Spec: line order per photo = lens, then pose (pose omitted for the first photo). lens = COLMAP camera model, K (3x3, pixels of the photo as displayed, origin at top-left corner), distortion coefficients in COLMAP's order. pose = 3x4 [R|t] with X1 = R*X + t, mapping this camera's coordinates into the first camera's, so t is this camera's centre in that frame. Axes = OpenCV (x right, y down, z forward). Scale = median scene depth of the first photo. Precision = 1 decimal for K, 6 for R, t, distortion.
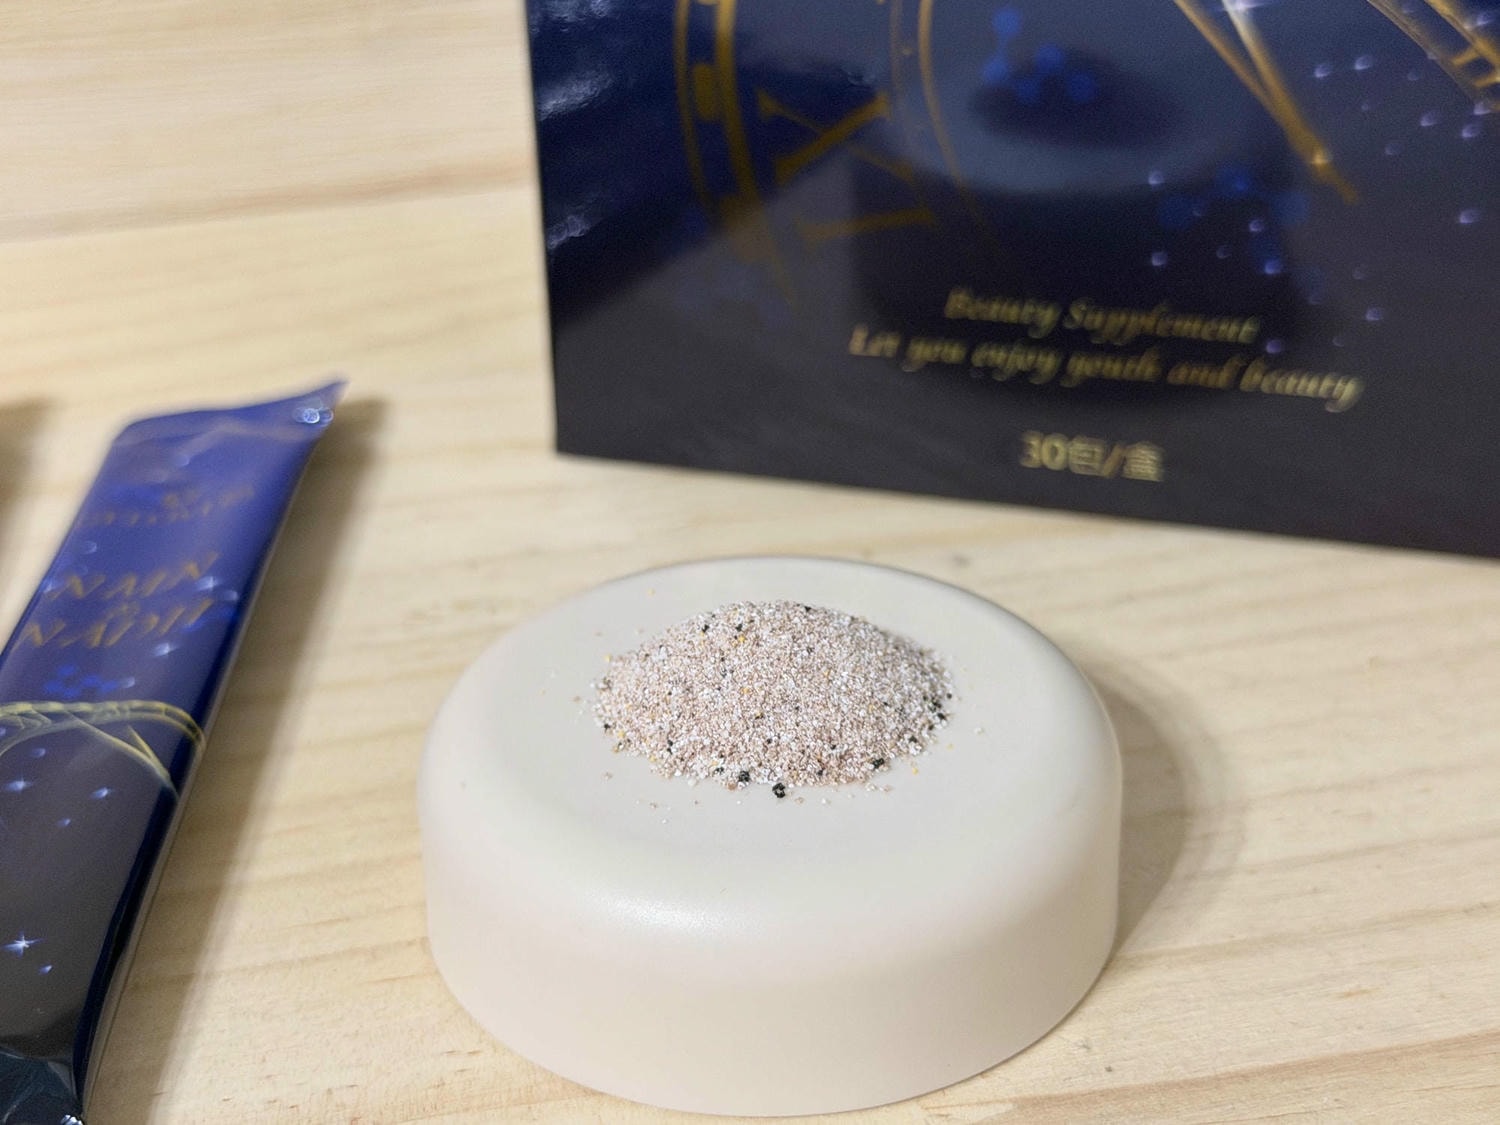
lens RADIAL K [[2522.6, 0, 740.1], [0, 2522.6, 569.8], [0, 0, 1]] dist [0.098693, 0.000000]
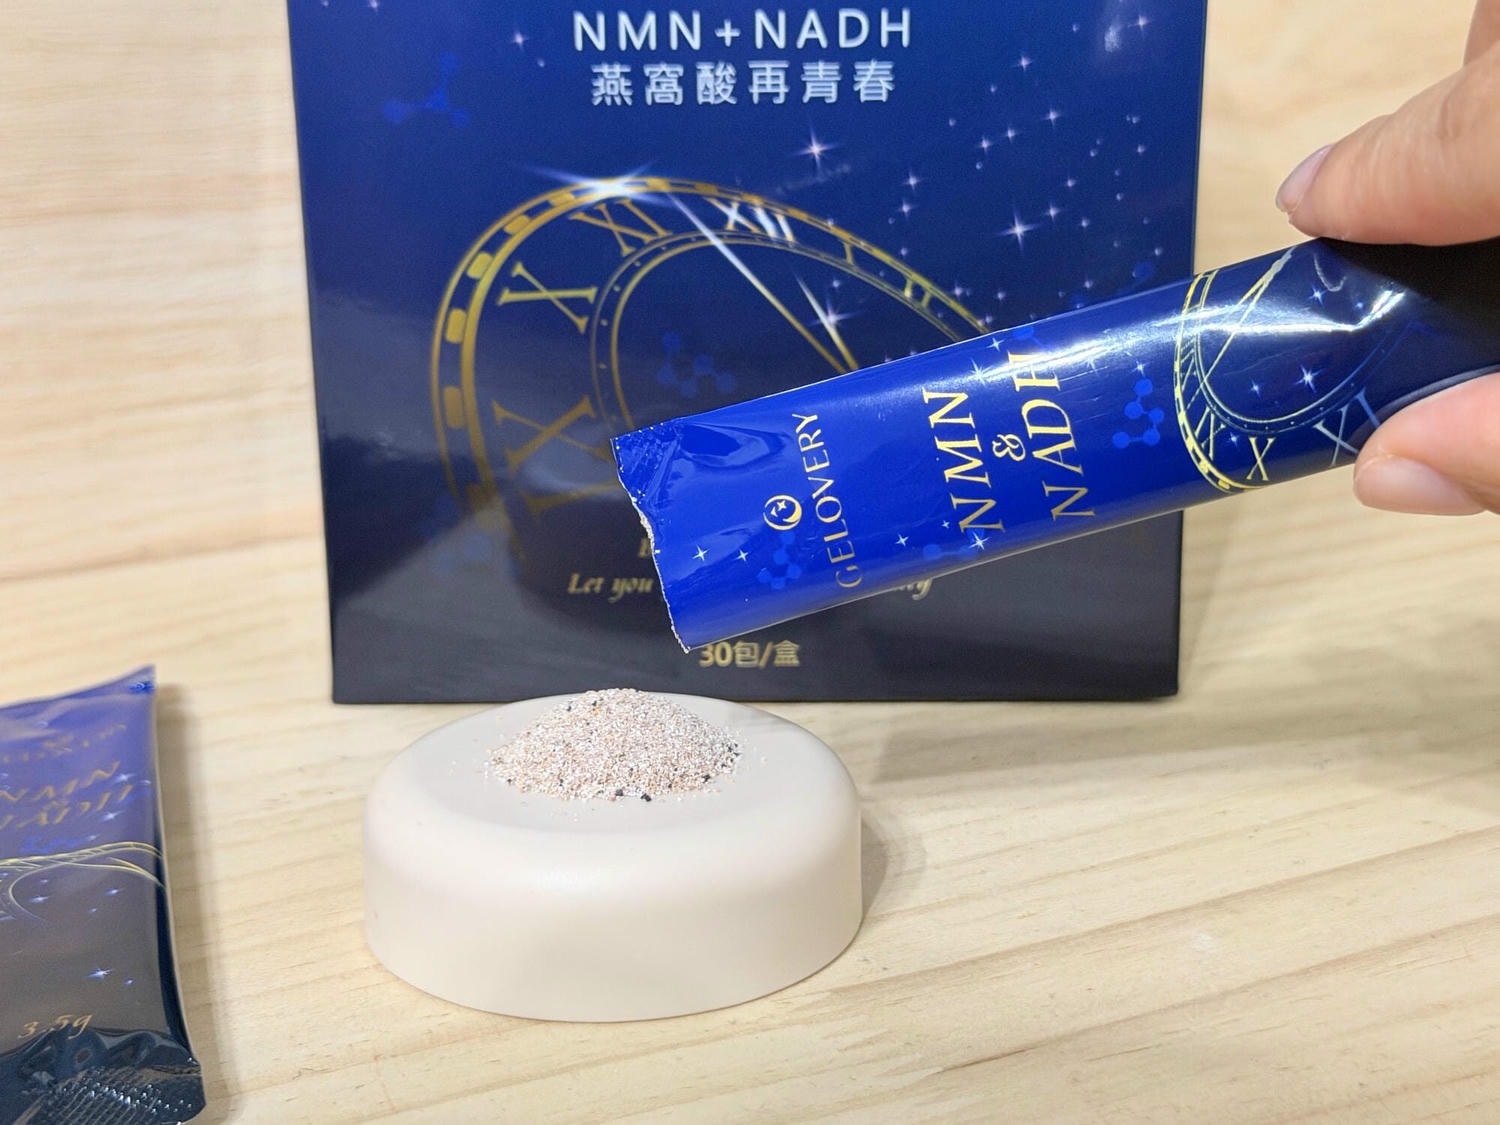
lens RADIAL K [[2522.6, 0, 729.7], [0, 2522.6, 532.7], [0, 0, 1]] dist [0.098693, 0.000000]
pose [[0.964963, -0.060328, 0.255357, -0.246699], [0.119101, 0.967881, -0.221407, 0.219709], [-0.233798, 0.244063, 0.941154, -0.342775]]
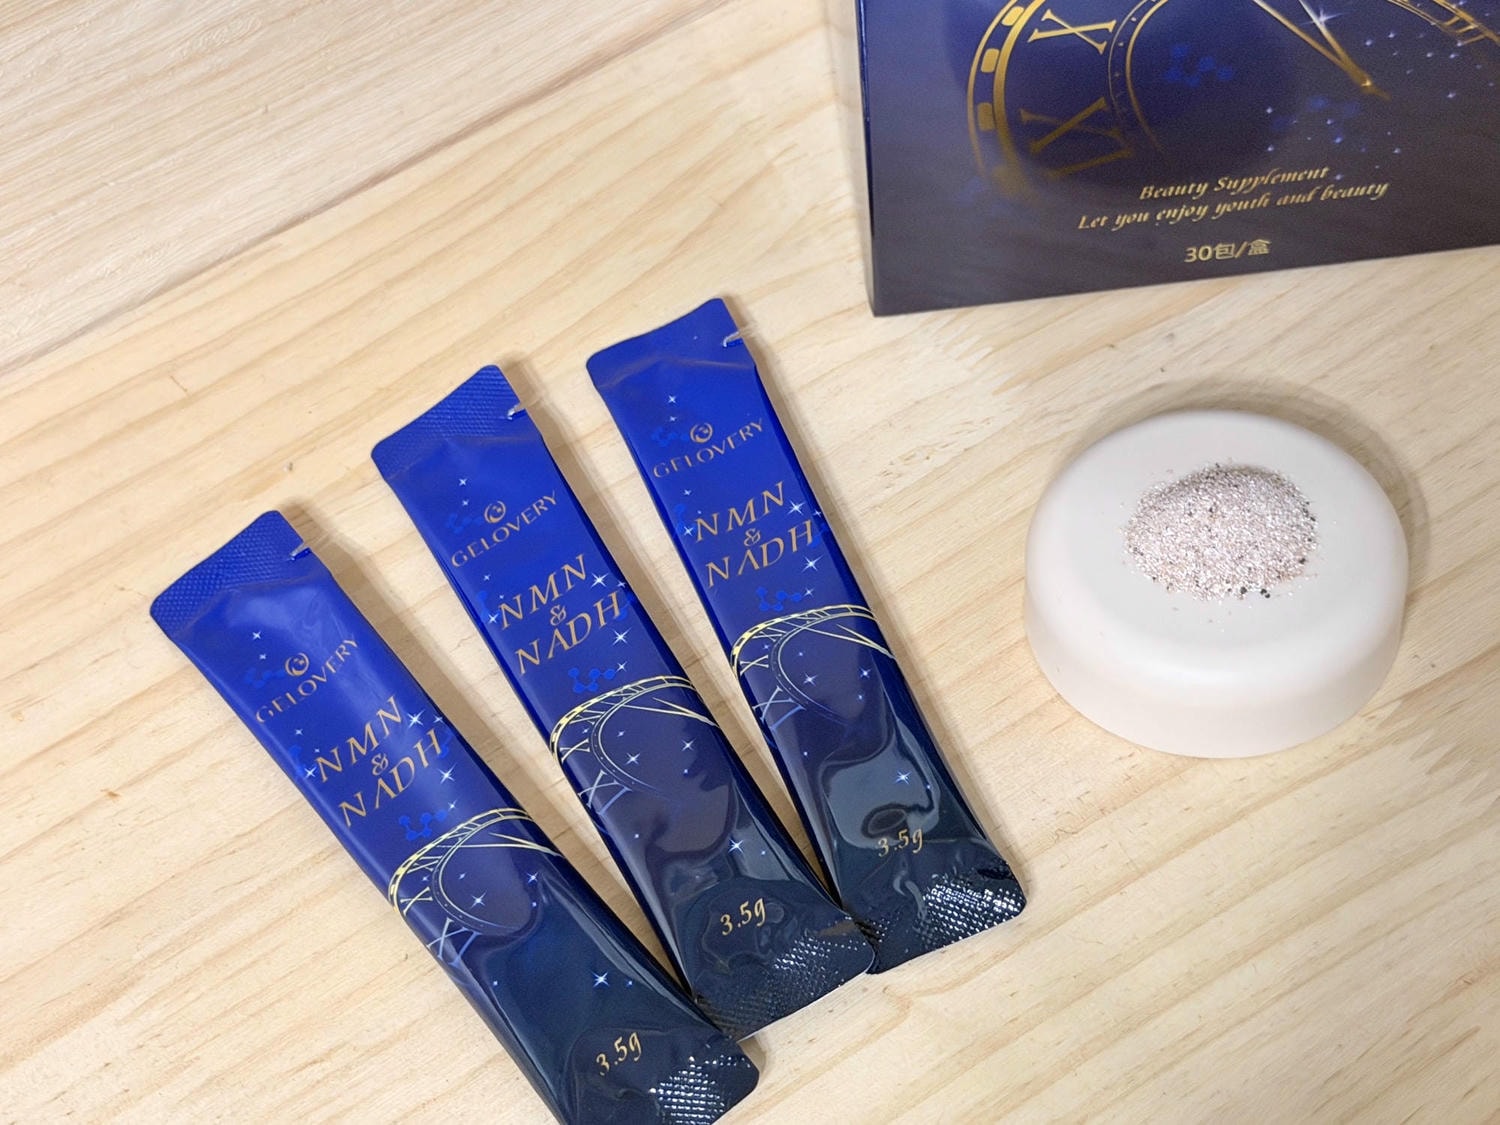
lens RADIAL K [[2719.3, 0, 746.9], [0, 2719.3, 560.4], [0, 0, 1]] dist [0.116188, 0.000000]
pose [[0.936339, -0.302122, 0.178860, -0.598778], [0.223514, 0.905806, 0.359939, -0.644379], [-0.270758, -0.297048, 0.915671, -0.669642]]
